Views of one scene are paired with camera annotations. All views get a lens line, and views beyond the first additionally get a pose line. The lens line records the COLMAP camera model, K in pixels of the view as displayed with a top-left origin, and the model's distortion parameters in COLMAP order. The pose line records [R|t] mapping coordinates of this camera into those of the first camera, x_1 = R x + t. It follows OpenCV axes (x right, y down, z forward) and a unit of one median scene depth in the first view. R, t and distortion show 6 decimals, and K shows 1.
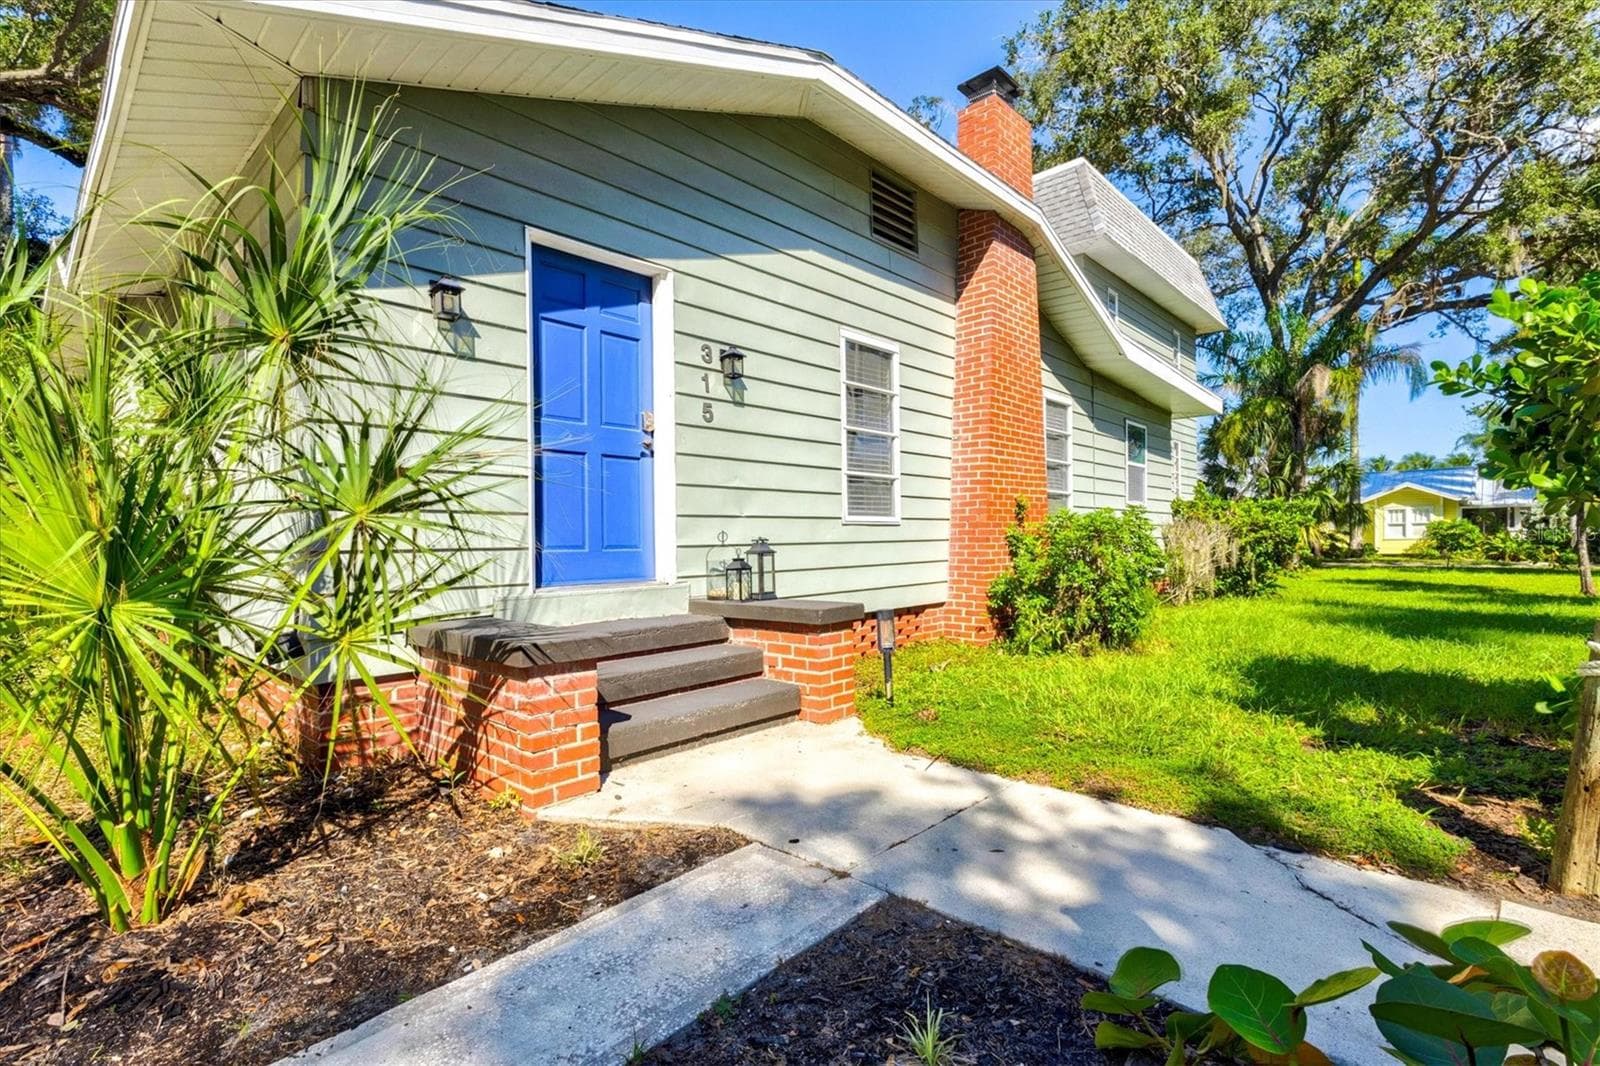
lens RADIAL K [[737.2, 0, 759.5], [0, 737.2, 513.1], [0, 0, 1]] dist [0.005311, -0.000697]
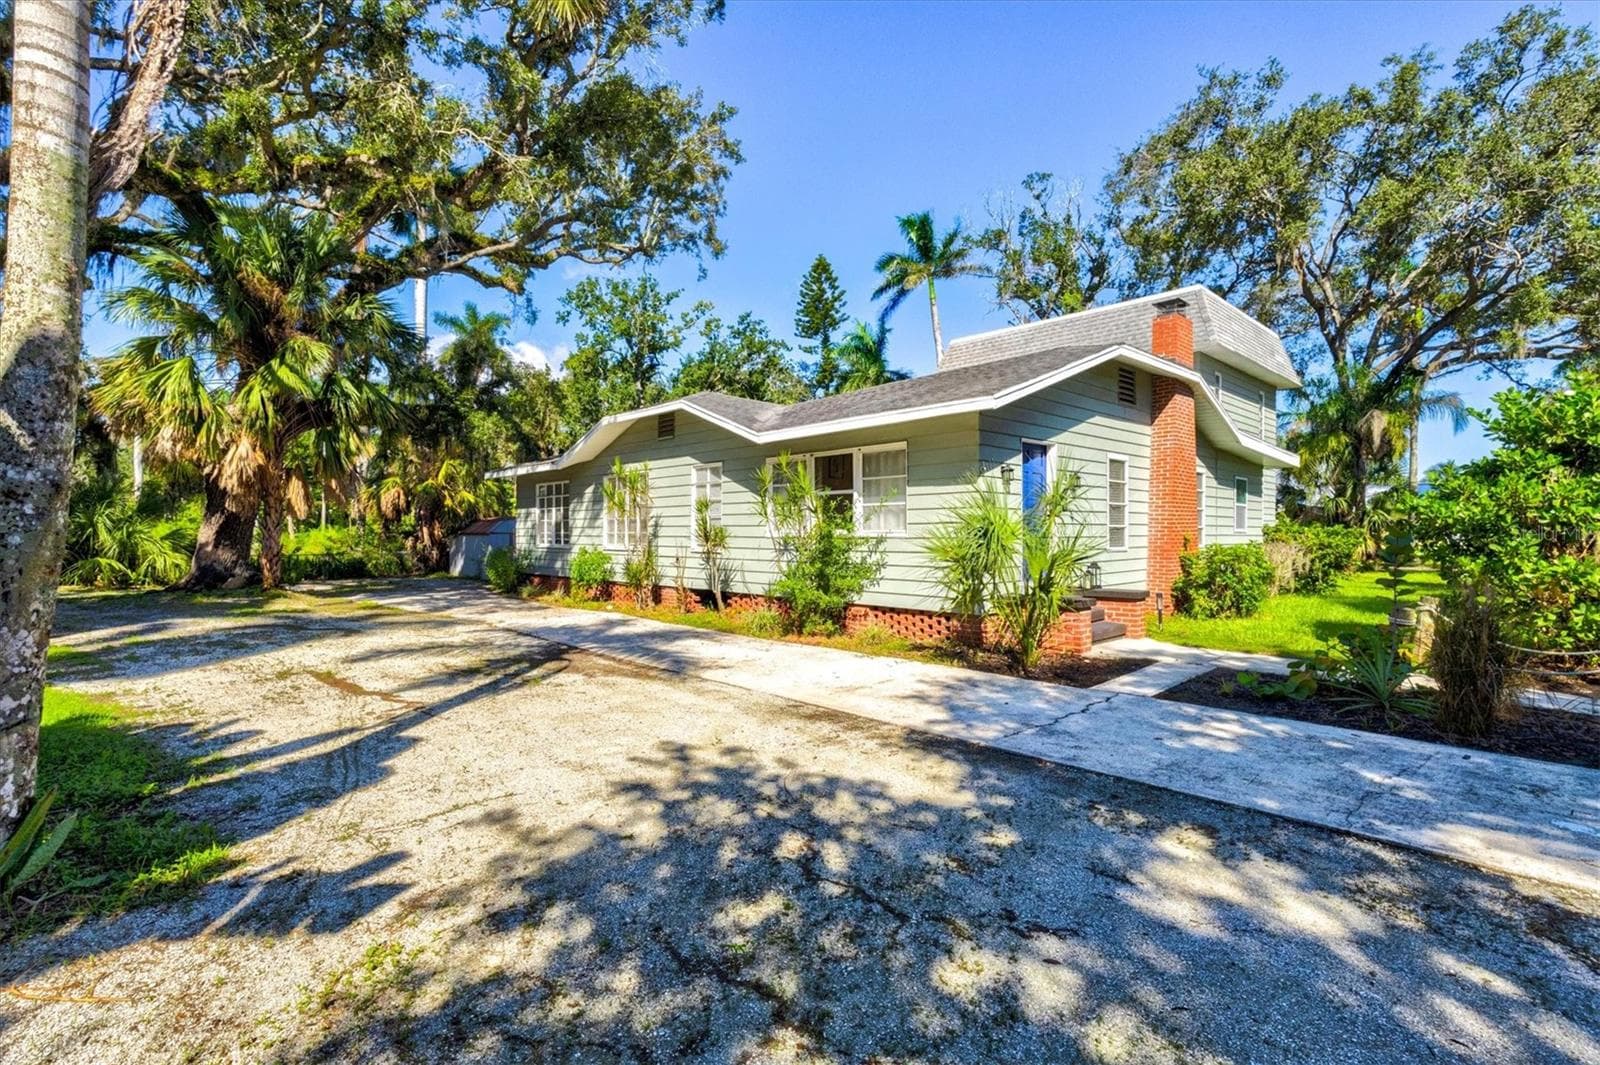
lens RADIAL K [[737.2, 0, 762.4], [0, 737.2, 518.9], [0, 0, 1]] dist [0.005311, -0.000697]
pose [[0.998421, 0.006386, -0.055815, -0.365598], [-0.005546, 0.999869, 0.015198, -0.051244], [0.055905, -0.014865, 0.998325, -0.539778]]
